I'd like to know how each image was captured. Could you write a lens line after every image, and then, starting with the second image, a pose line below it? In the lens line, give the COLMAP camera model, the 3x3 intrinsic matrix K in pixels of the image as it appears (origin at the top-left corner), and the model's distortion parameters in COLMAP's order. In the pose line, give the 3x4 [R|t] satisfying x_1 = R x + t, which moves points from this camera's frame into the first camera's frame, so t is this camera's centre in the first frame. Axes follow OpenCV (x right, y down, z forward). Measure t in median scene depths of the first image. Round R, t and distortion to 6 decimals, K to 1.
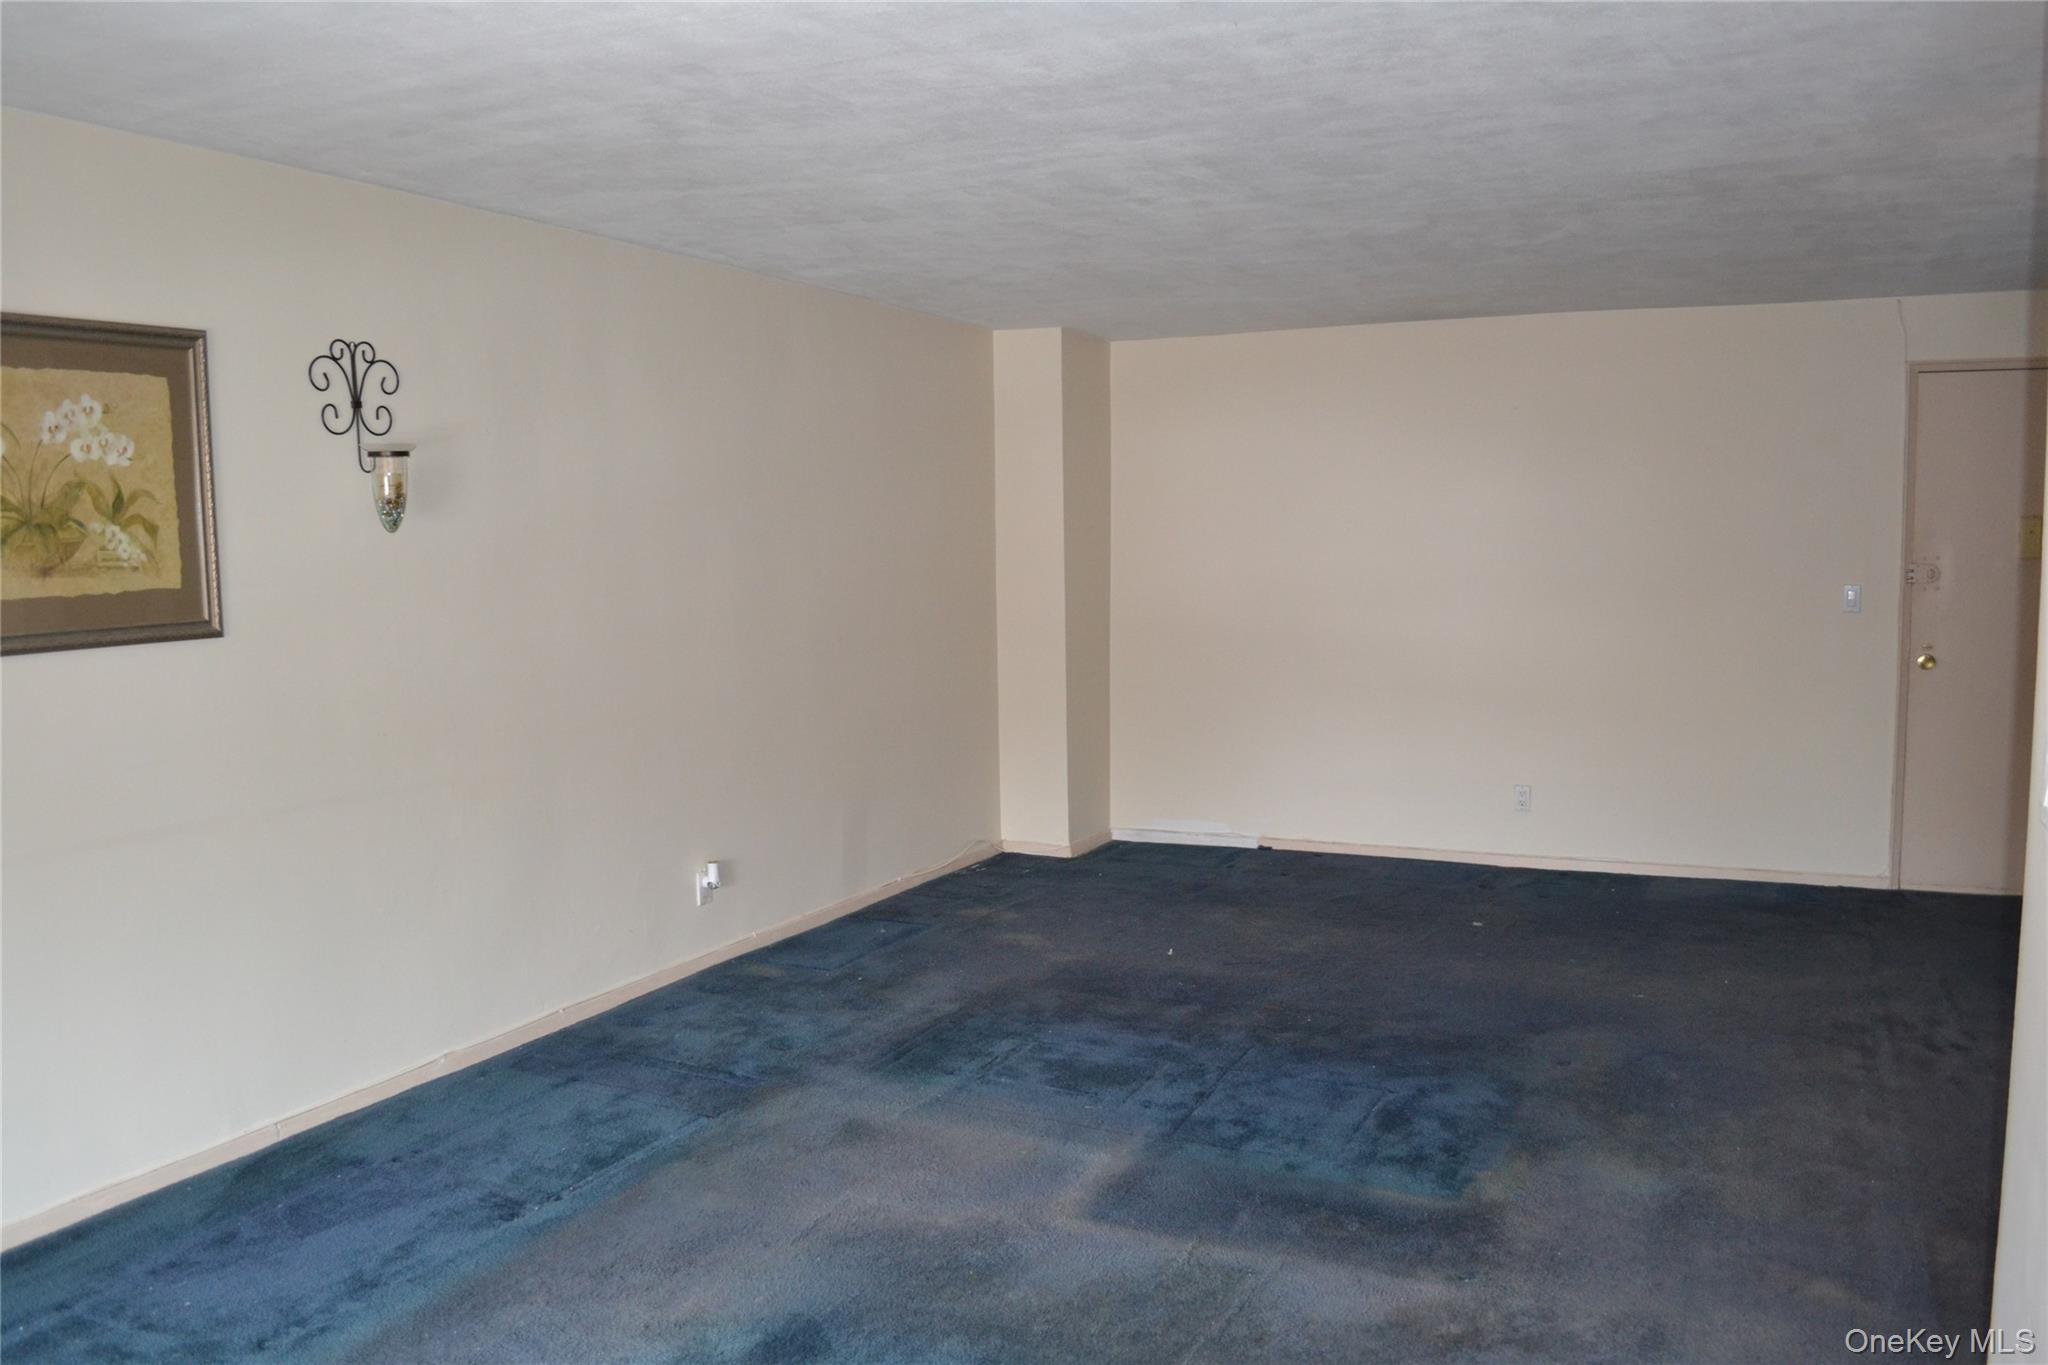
lens RADIAL K [[1653.6, 0, 1015.1], [0, 1653.6, 697.8], [0, 0, 1]] dist [-0.077649, -0.000505]
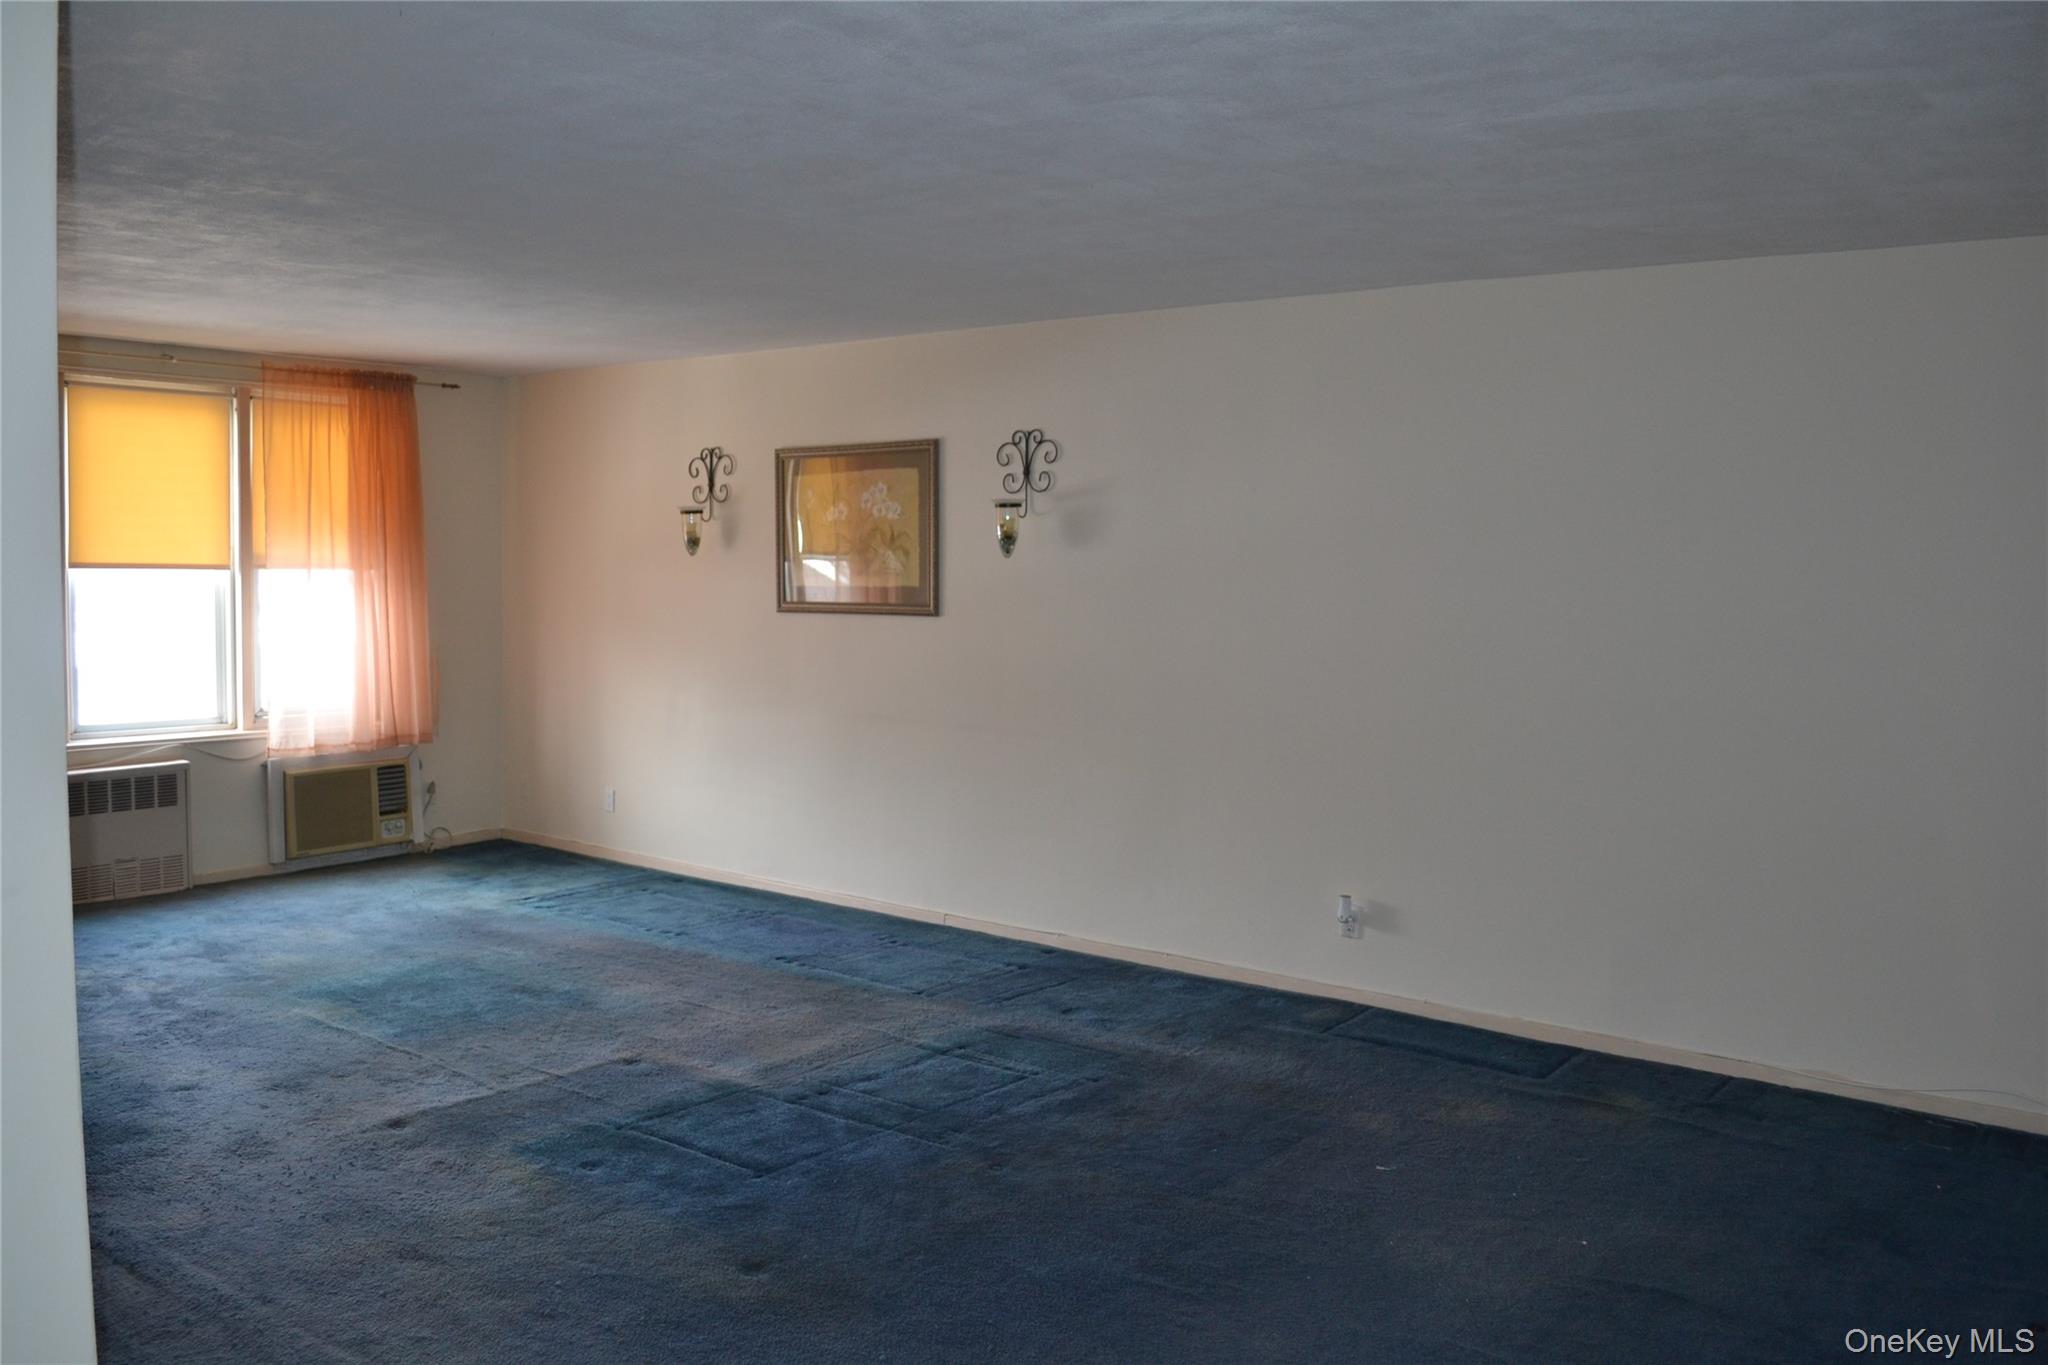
lens RADIAL K [[1653.6, 0, 1015.1], [0, 1653.6, 697.8], [0, 0, 1]] dist [-0.077649, -0.000505]
pose [[-0.230291, 0.086708, -0.969251, 1.091211], [-0.106910, 0.987739, 0.113763, -0.146237], [0.967231, 0.129821, -0.218198, 1.345147]]
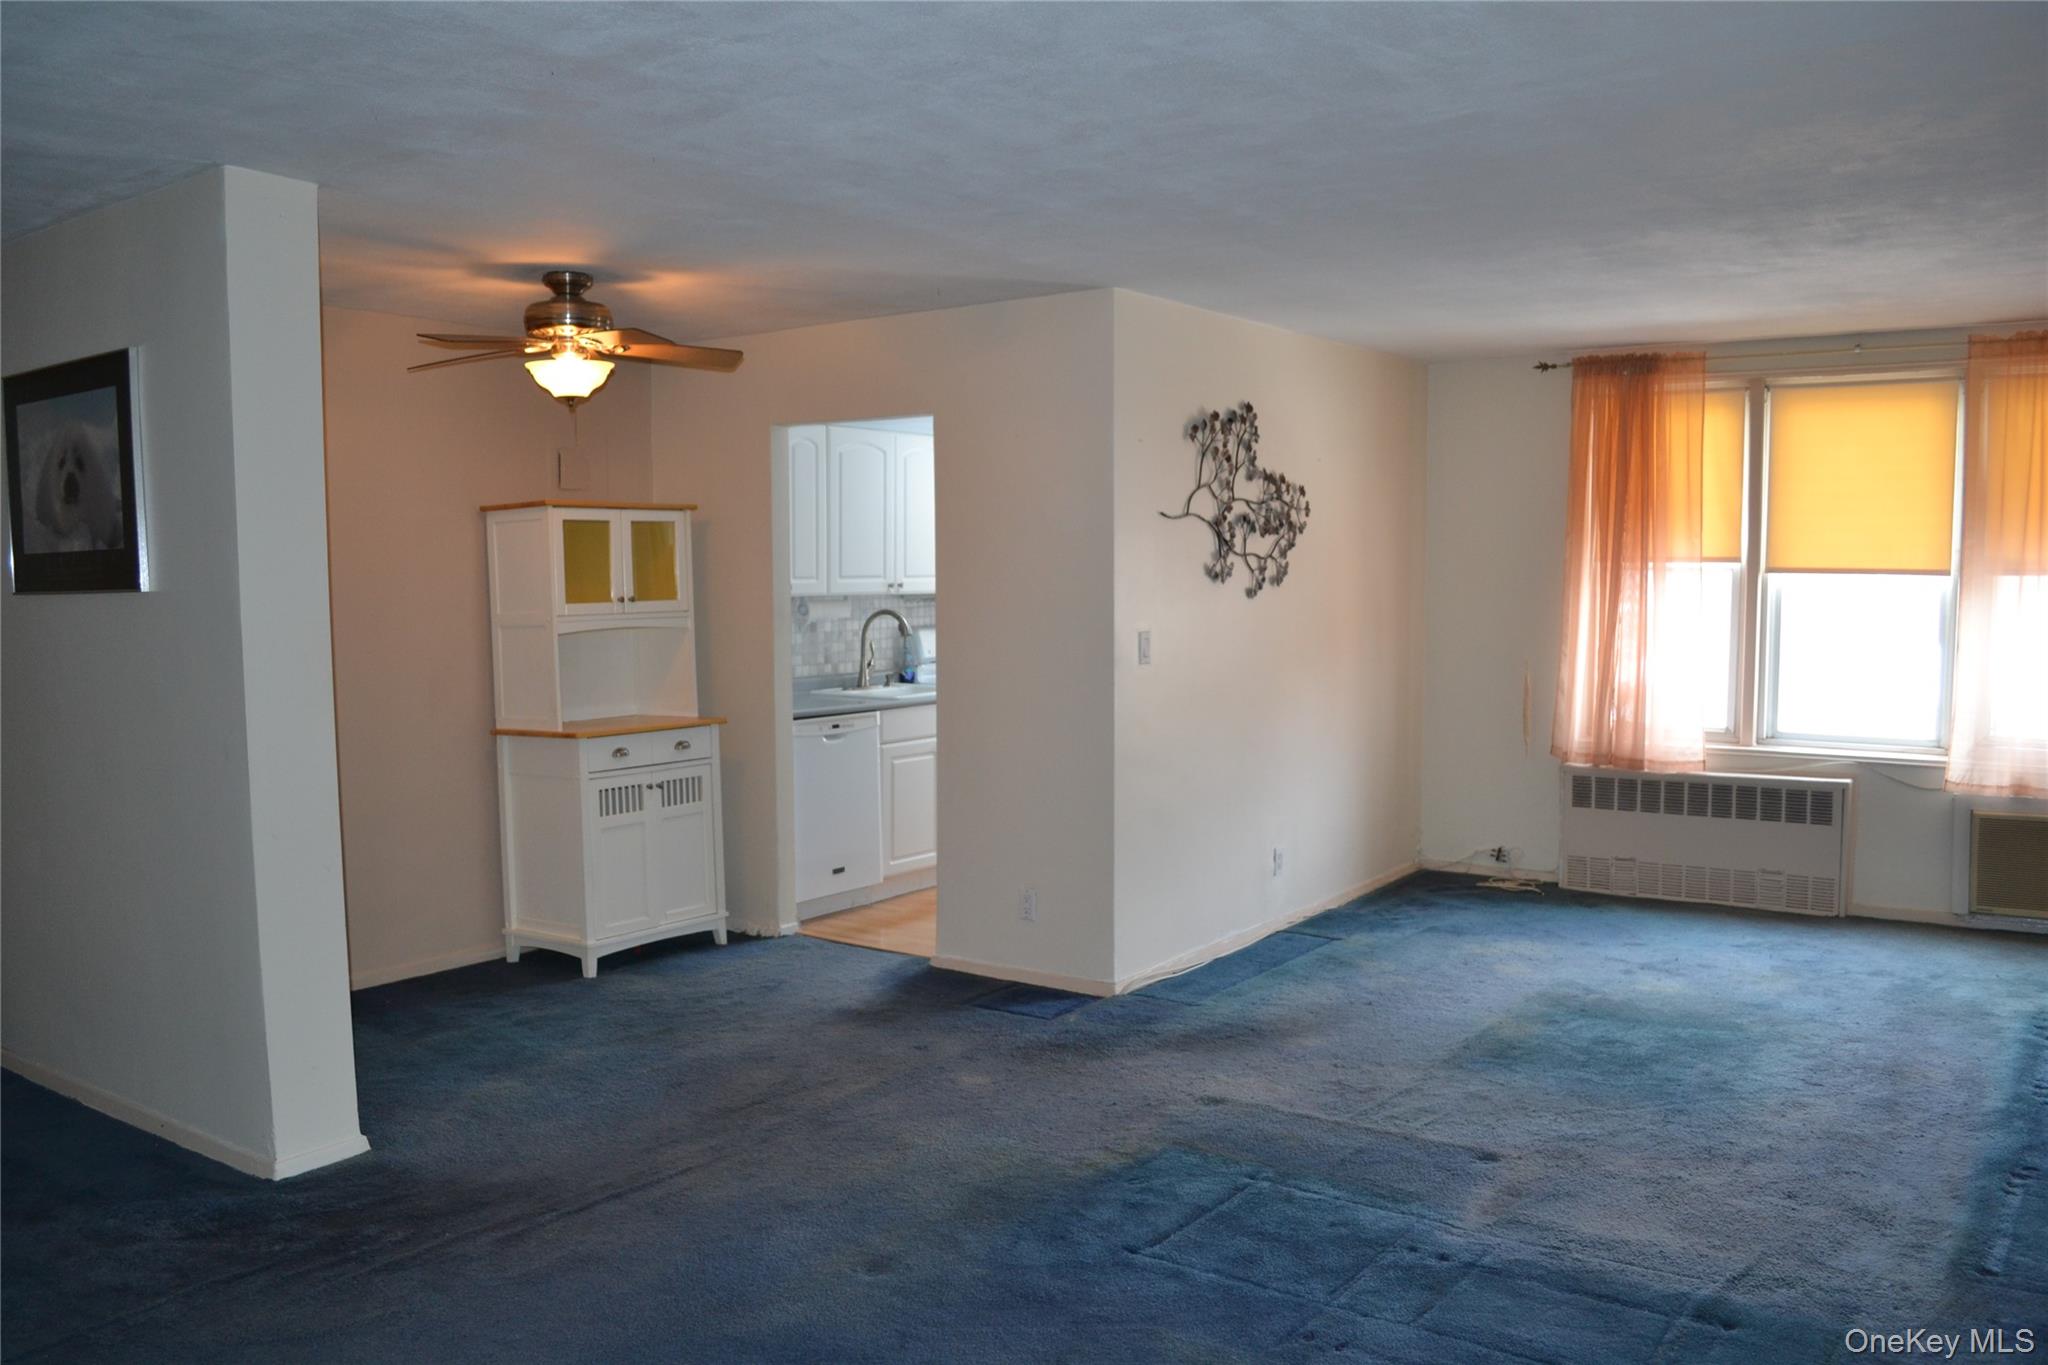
lens RADIAL K [[1653.6, 0, 1015.1], [0, 1653.6, 697.8], [0, 0, 1]] dist [-0.077649, -0.000505]
pose [[-0.983483, 0.002490, 0.180985, 0.145143], [0.035206, 0.983440, 0.177780, -0.183890], [-0.177546, 0.181216, -0.967284, 1.808108]]
